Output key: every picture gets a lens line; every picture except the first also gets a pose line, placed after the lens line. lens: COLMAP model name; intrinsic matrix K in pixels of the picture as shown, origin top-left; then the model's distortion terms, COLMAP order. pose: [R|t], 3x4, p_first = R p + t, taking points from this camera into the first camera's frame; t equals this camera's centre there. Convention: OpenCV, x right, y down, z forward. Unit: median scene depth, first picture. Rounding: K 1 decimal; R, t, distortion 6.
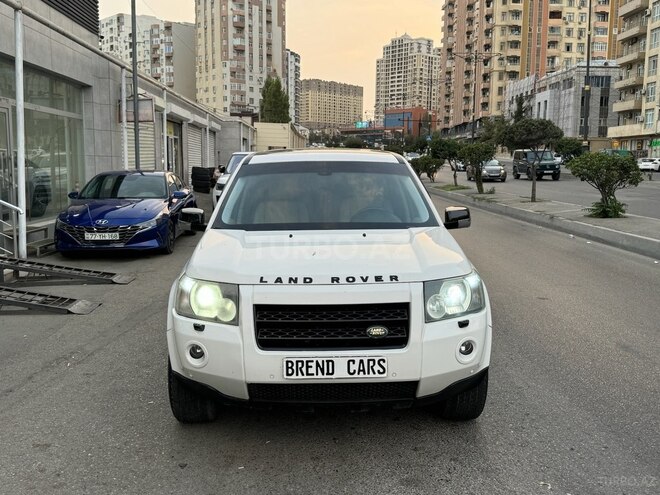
lens RADIAL K [[637.5, 0, 331.9], [0, 637.5, 246.9], [0, 0, 1]] dist [0.164640, -0.351159]
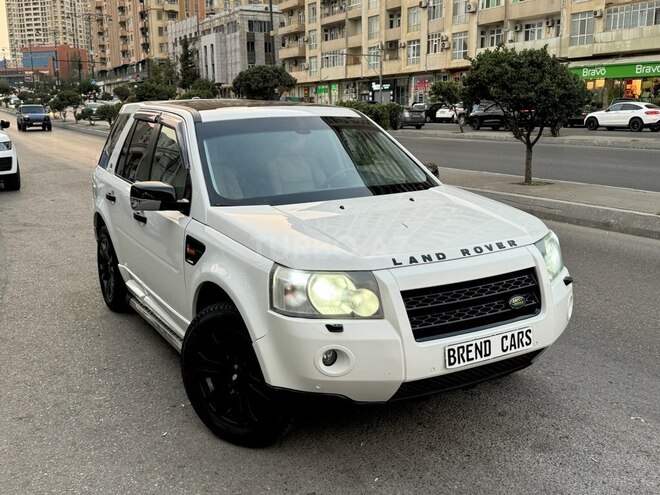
lens RADIAL K [[666.7, 0, 331.6], [0, 666.7, 250.1], [0, 0, 1]] dist [0.182833, -0.355324]
pose [[0.880897, -0.112227, 0.459809, -0.067779], [0.077458, 0.992567, 0.093866, -0.006232], [-0.466926, -0.047070, 0.883043, 0.028619]]
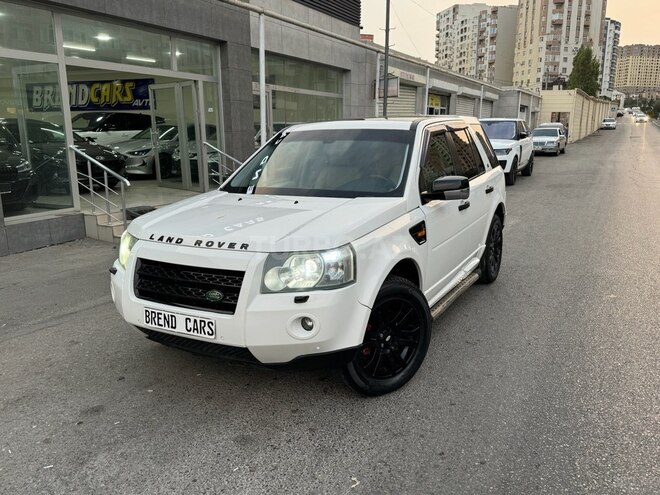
lens RADIAL K [[526.7, 0, 335.1], [0, 526.7, 246.0], [0, 0, 1]] dist [0.071824, -0.117196]
pose [[0.865945, 0.092554, -0.491501, 0.072934], [-0.049812, 0.993802, 0.099380, -0.004861], [0.497653, -0.061575, 0.865188, 0.039261]]
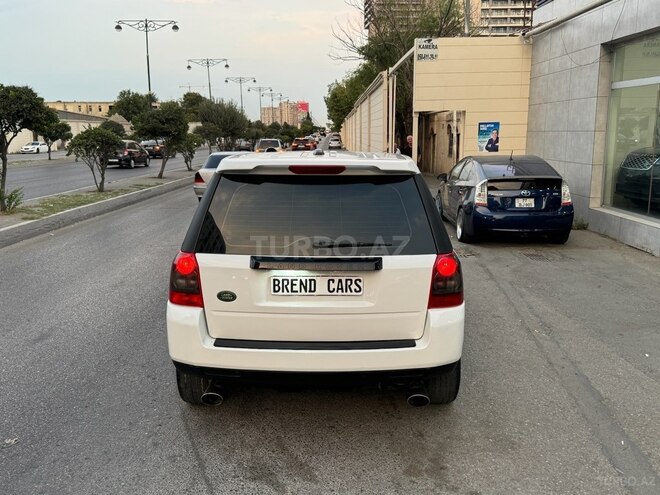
lens RADIAL K [[592.3, 0, 328.8], [0, 592.3, 248.2], [0, 0, 1]] dist [0.135440, -0.258060]
pose [[-0.999407, -0.004044, 0.034206, -0.010725], [0.006834, 0.950060, 0.311993, -0.056919], [-0.033760, 0.312042, -0.949468, 0.366418]]
